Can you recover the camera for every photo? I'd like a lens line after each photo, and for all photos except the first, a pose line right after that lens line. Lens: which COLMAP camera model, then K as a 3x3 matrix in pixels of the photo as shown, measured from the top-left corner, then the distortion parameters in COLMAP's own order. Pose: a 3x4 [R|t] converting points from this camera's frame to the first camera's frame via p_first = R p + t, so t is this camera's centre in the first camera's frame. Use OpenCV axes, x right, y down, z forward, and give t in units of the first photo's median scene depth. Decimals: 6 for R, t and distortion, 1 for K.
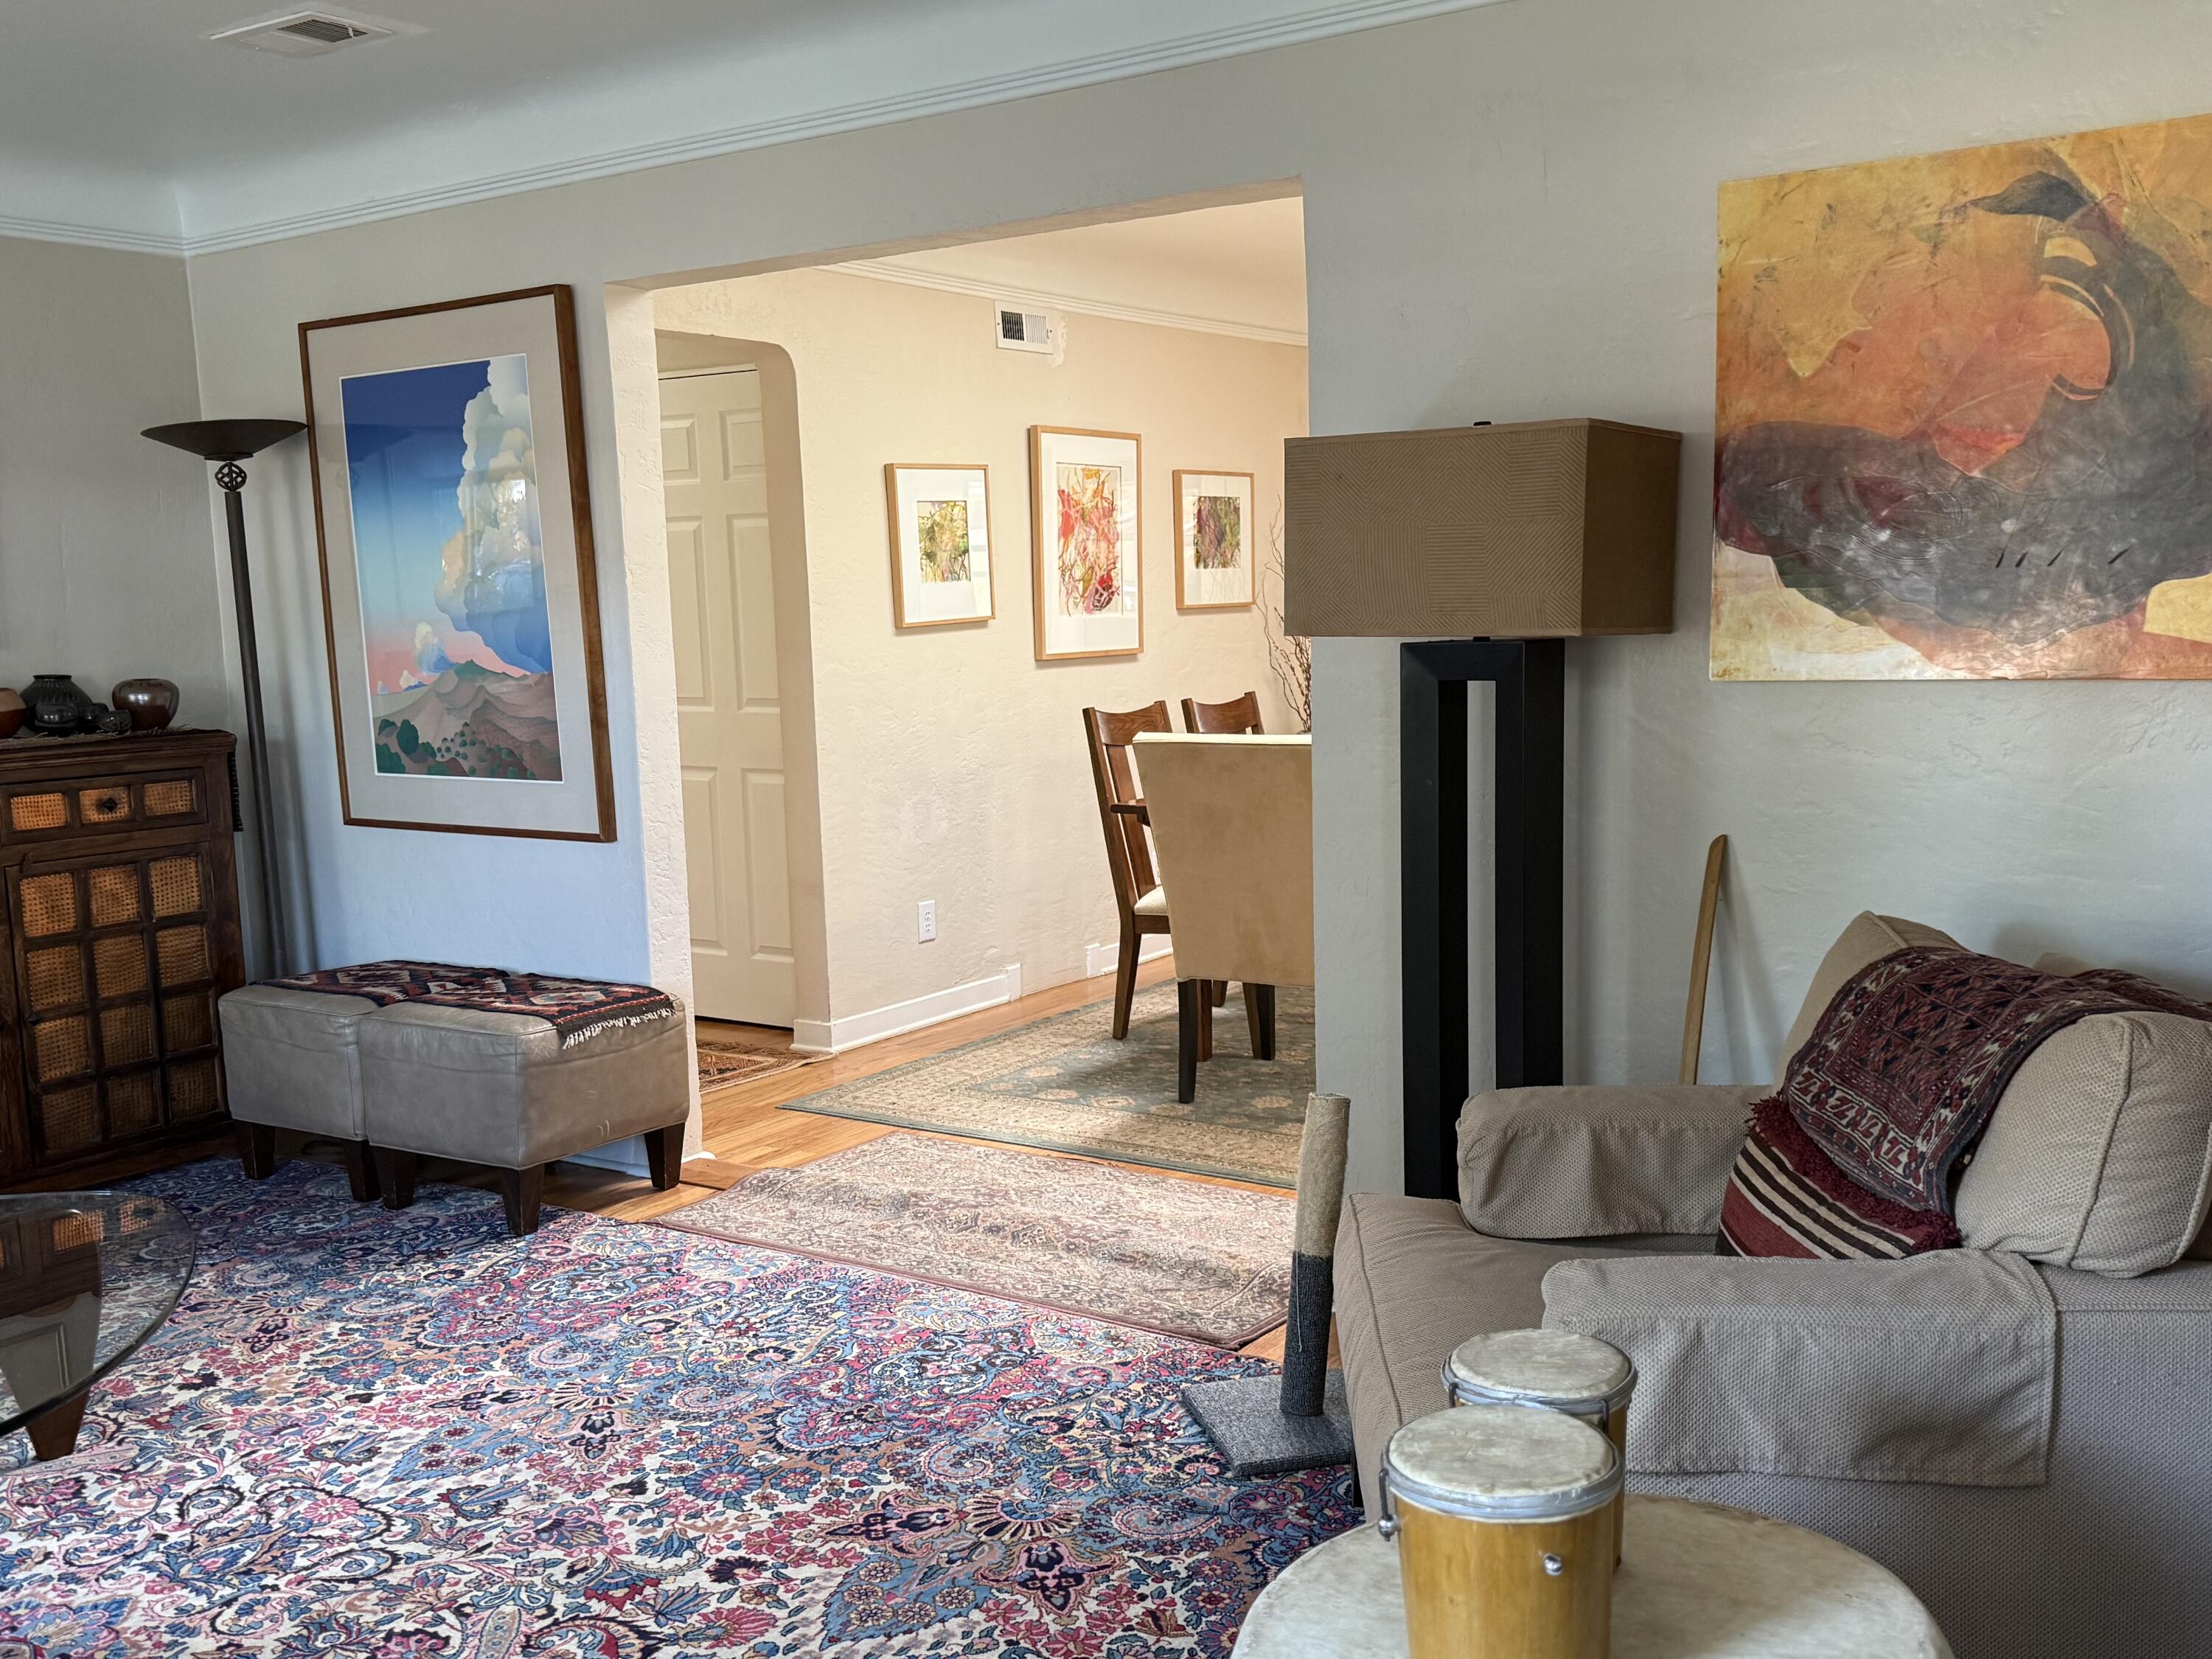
lens RADIAL K [[2010.8, 0, 1099.3], [0, 2010.8, 848.1], [0, 0, 1]] dist [0.019323, 0.000000]
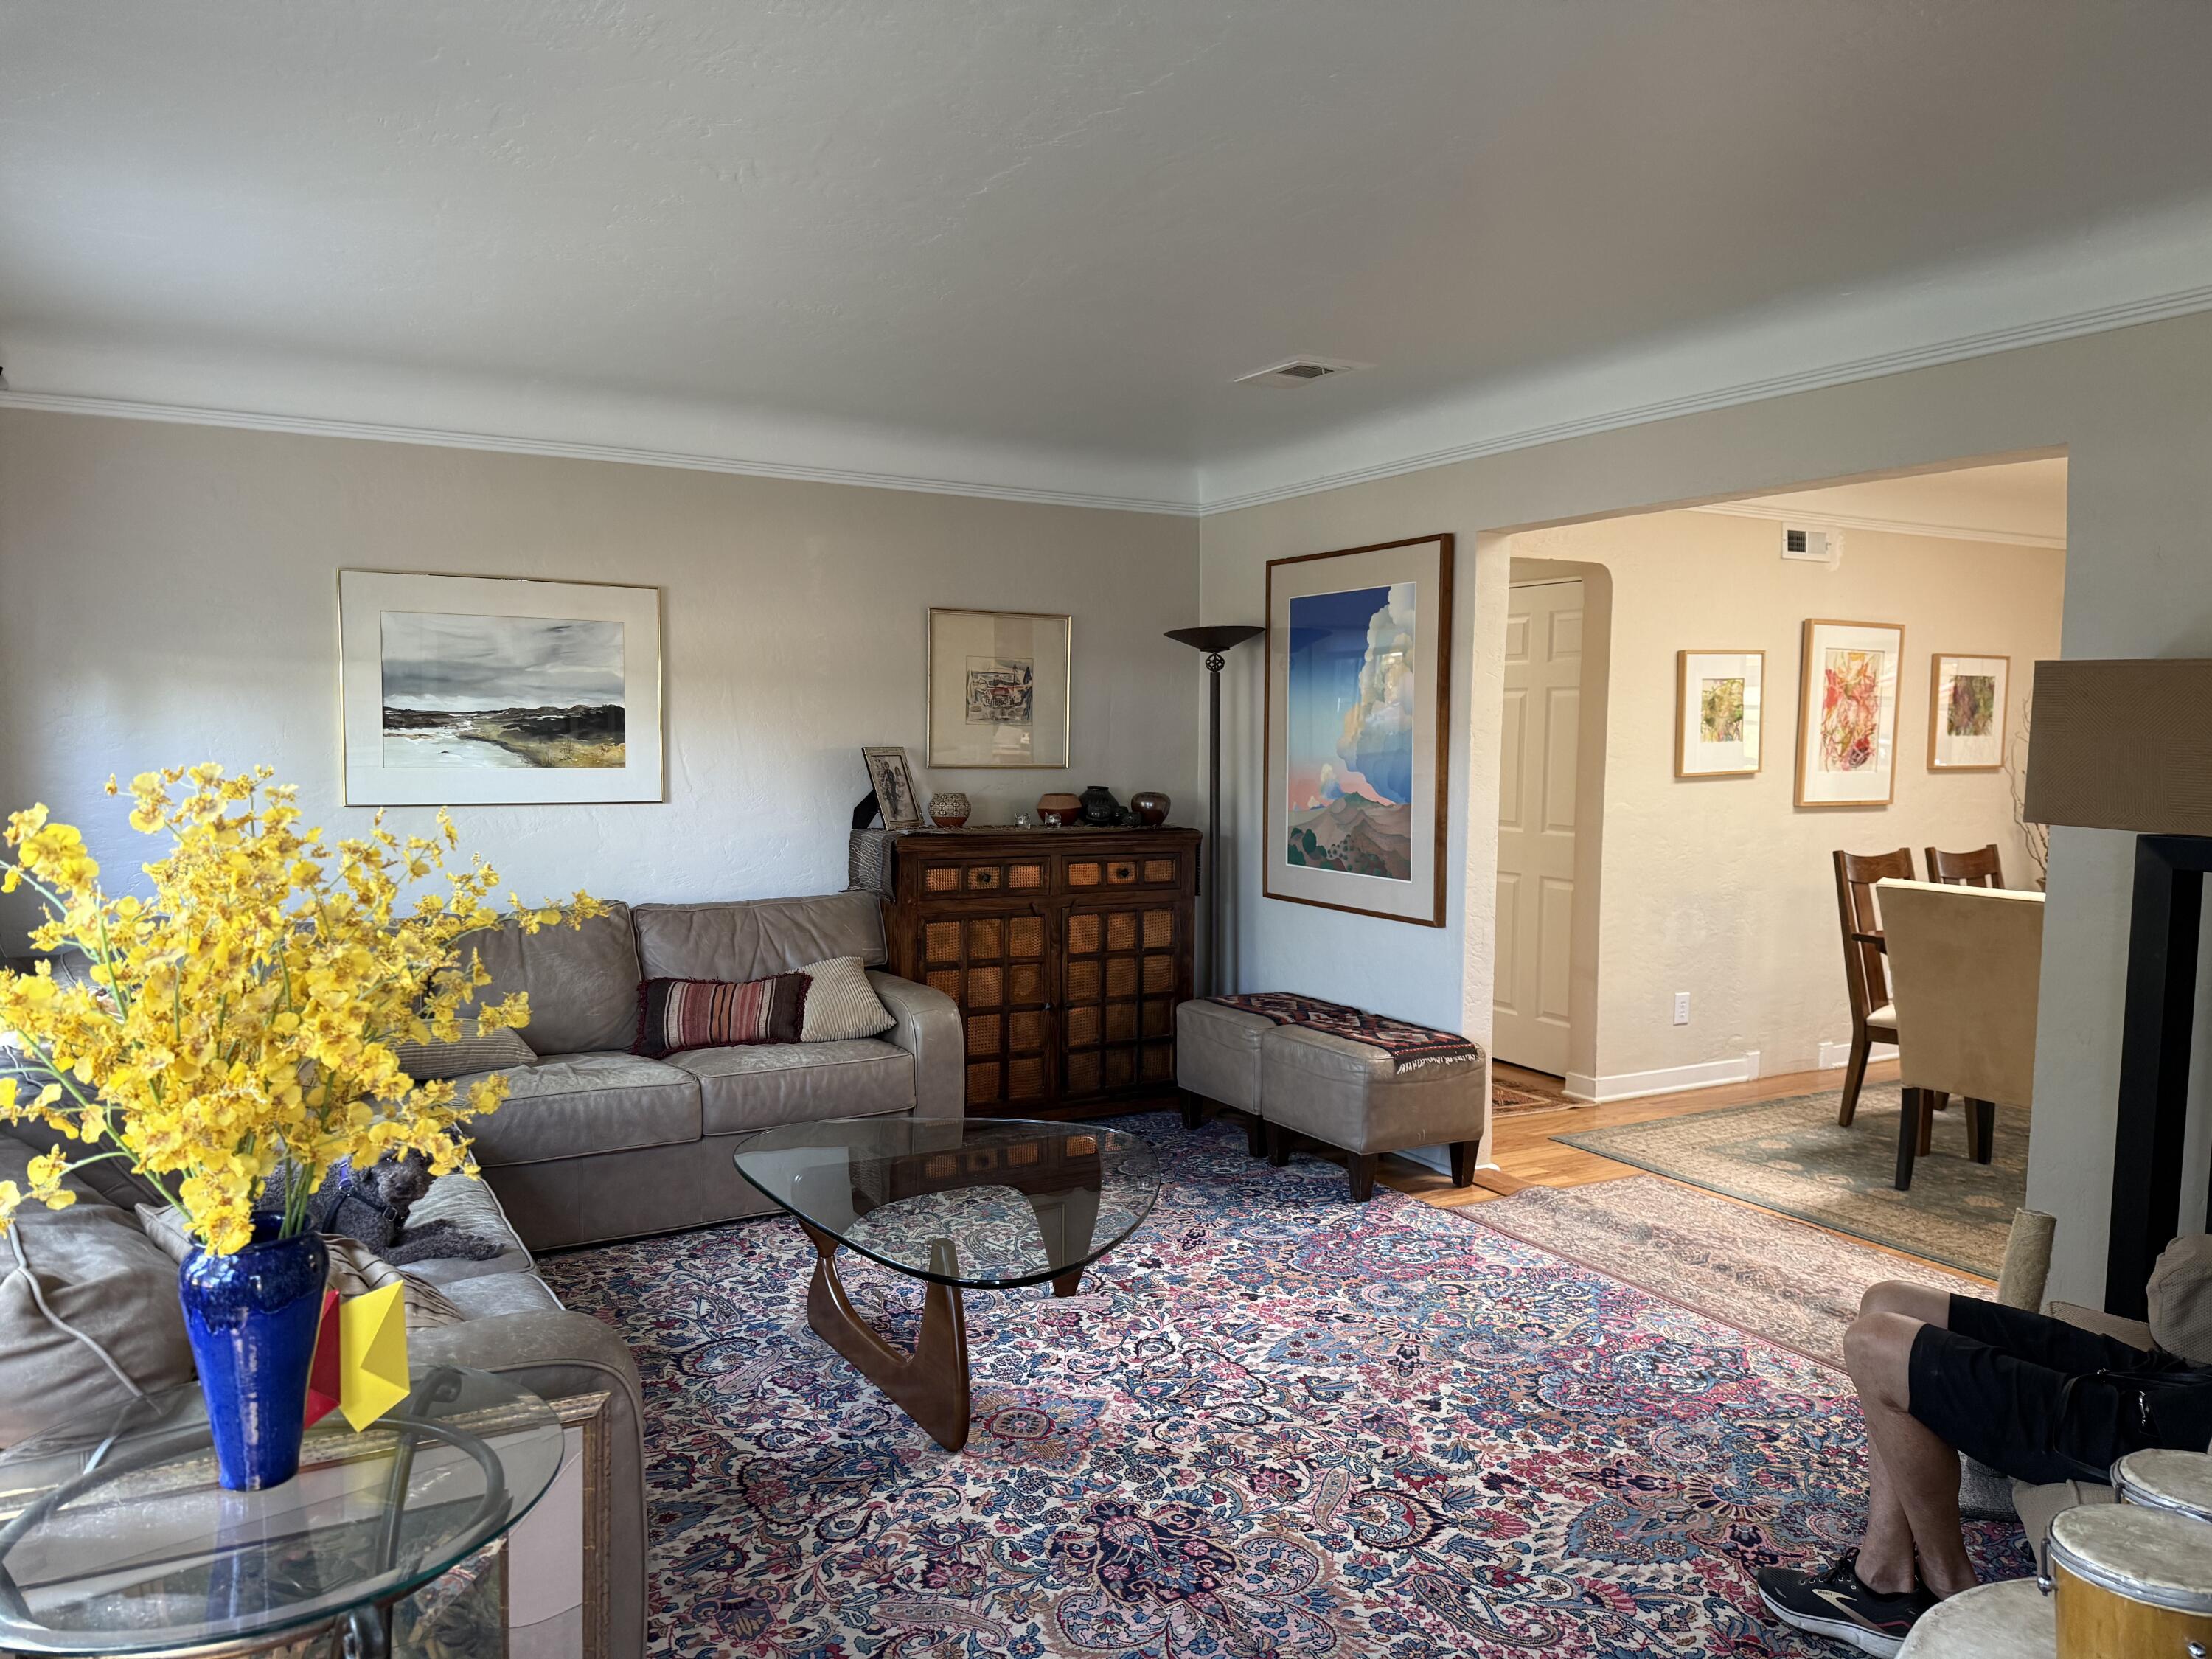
lens RADIAL K [[1545.1, 0, 1086.8], [0, 1545.1, 840.2], [0, 0, 1]] dist [0.030160, -0.037307]
pose [[0.895676, 0.074511, -0.438421, -0.001539], [-0.091704, 0.995621, -0.018139, -0.024471], [0.435150, 0.056452, 0.898587, -0.072249]]
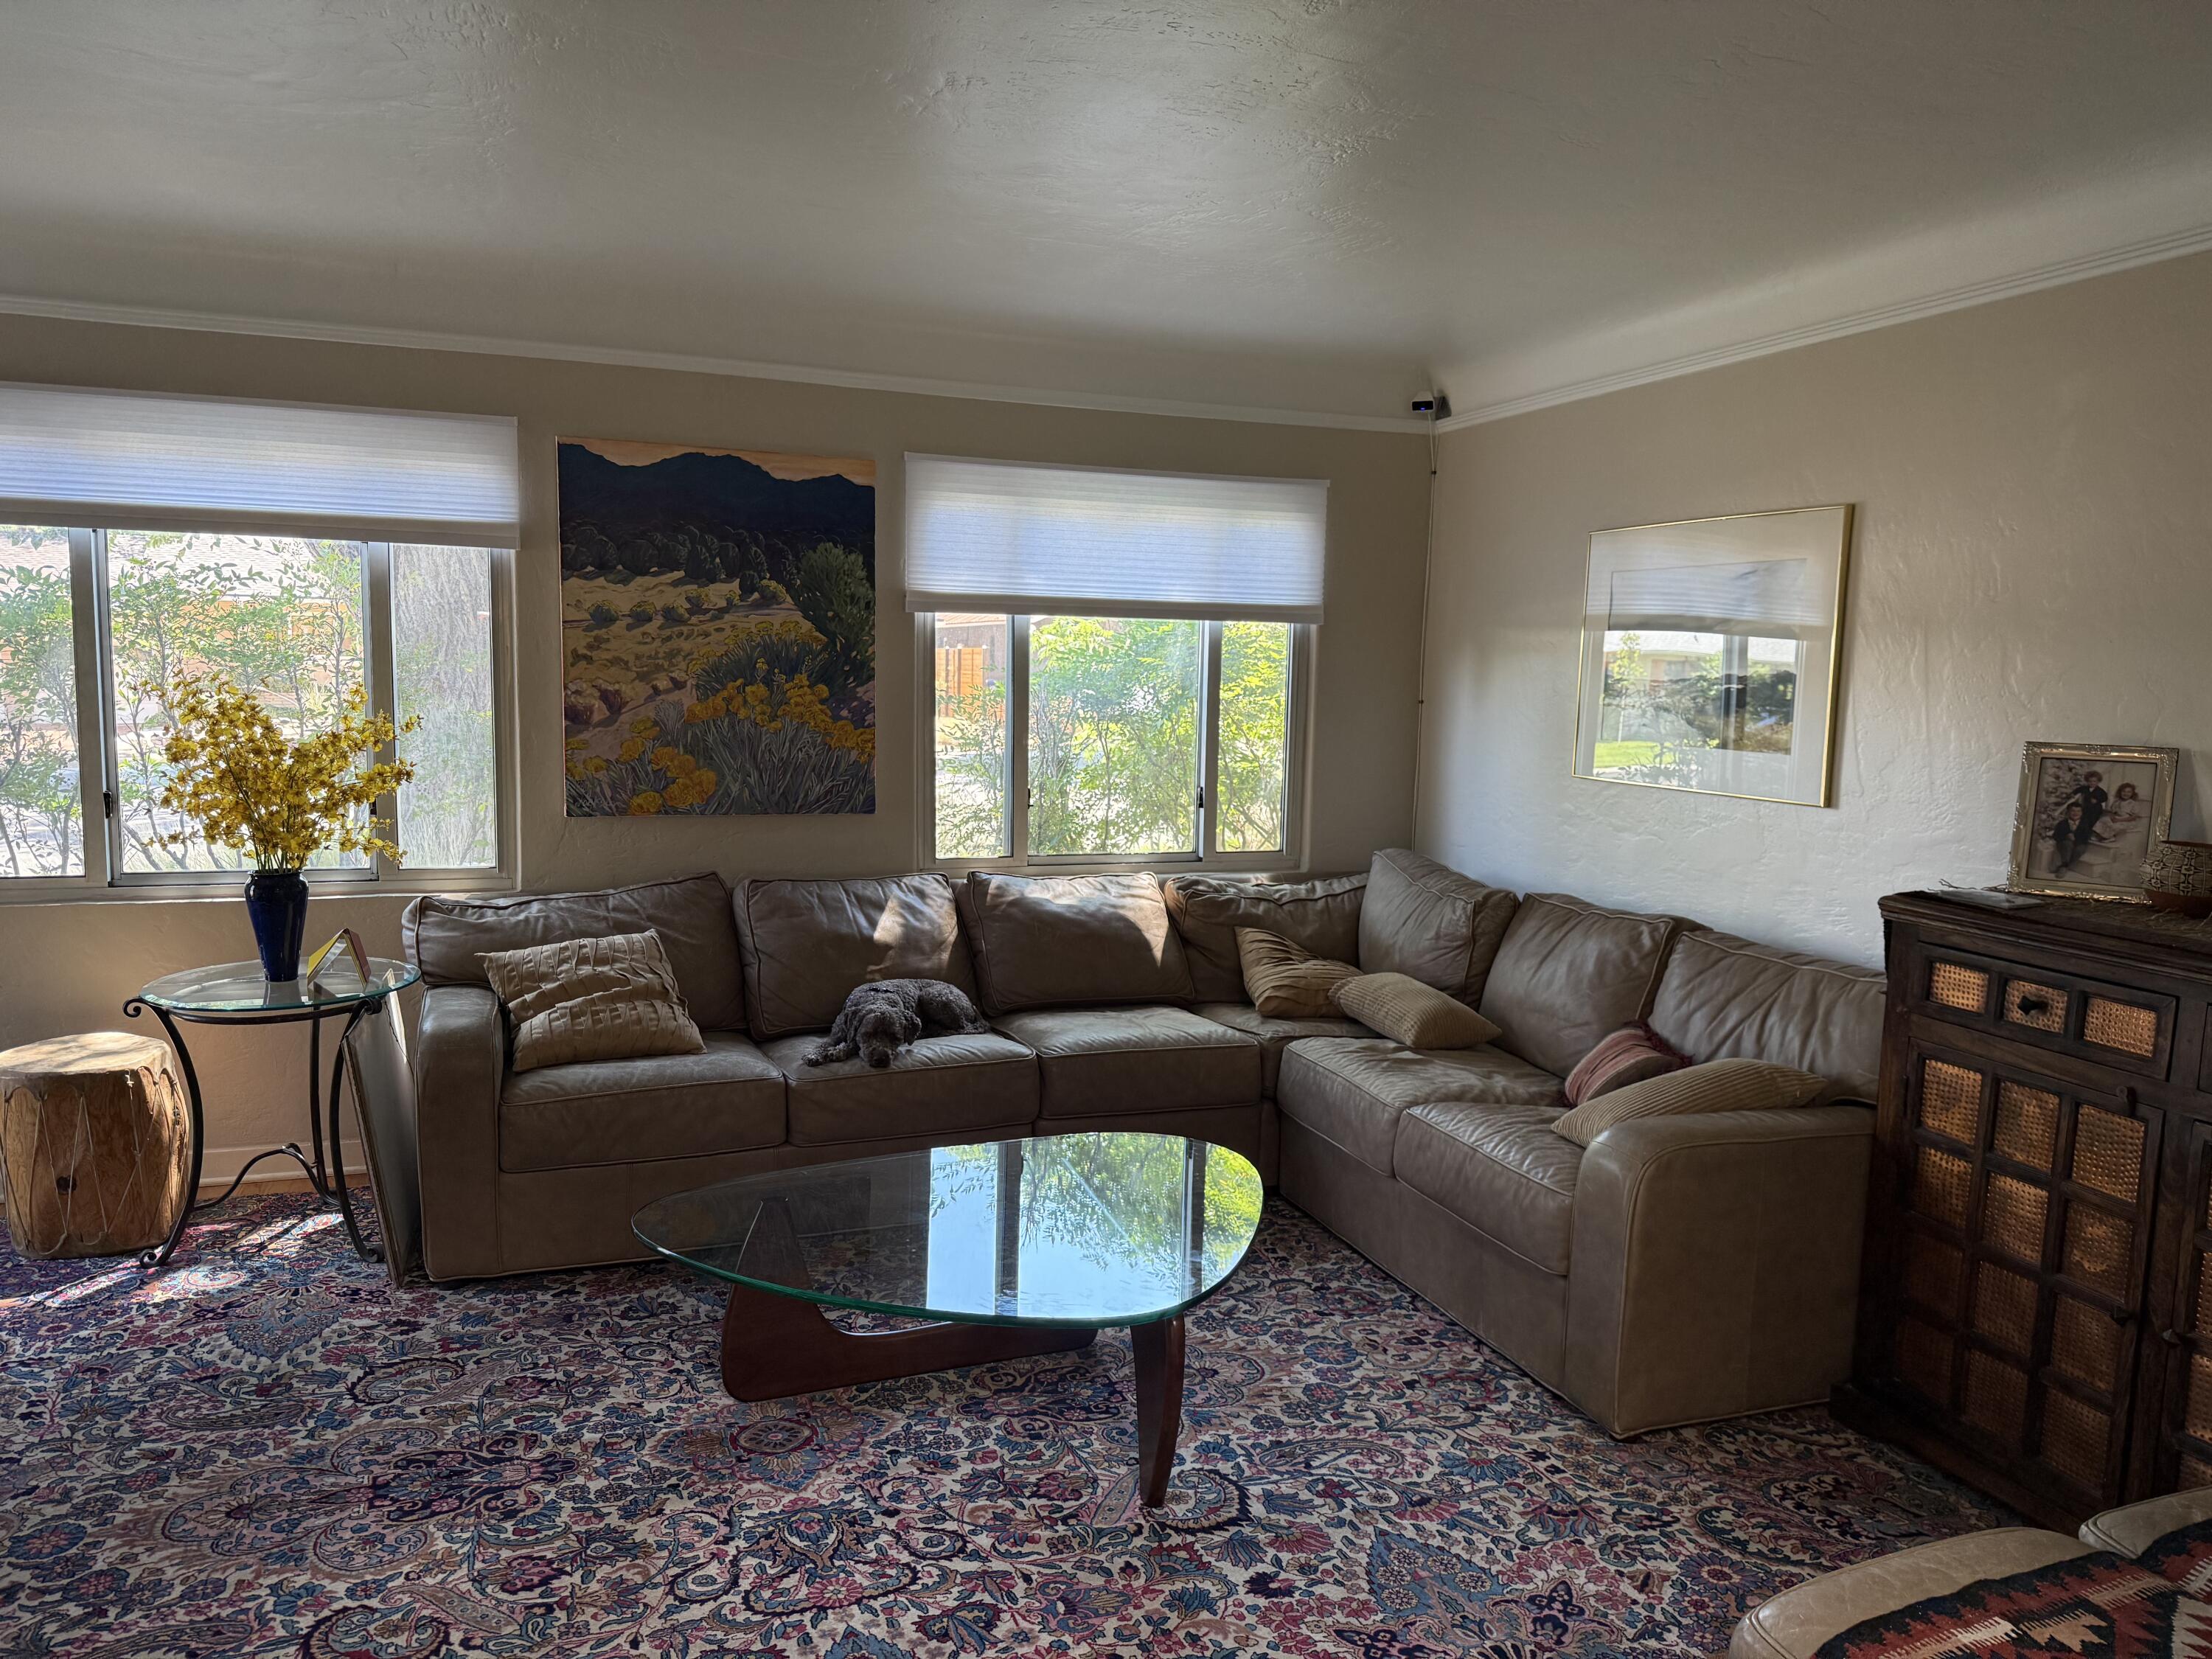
lens RADIAL K [[1545.1, 0, 1066.3], [0, 1545.1, 846.0], [0, 0, 1]] dist [0.030160, -0.037307]
pose [[-0.574902, 0.116866, -0.809833, 0.118517], [-0.106540, 0.970630, 0.215703, -0.177096], [0.811256, 0.210287, -0.545566, 1.107513]]
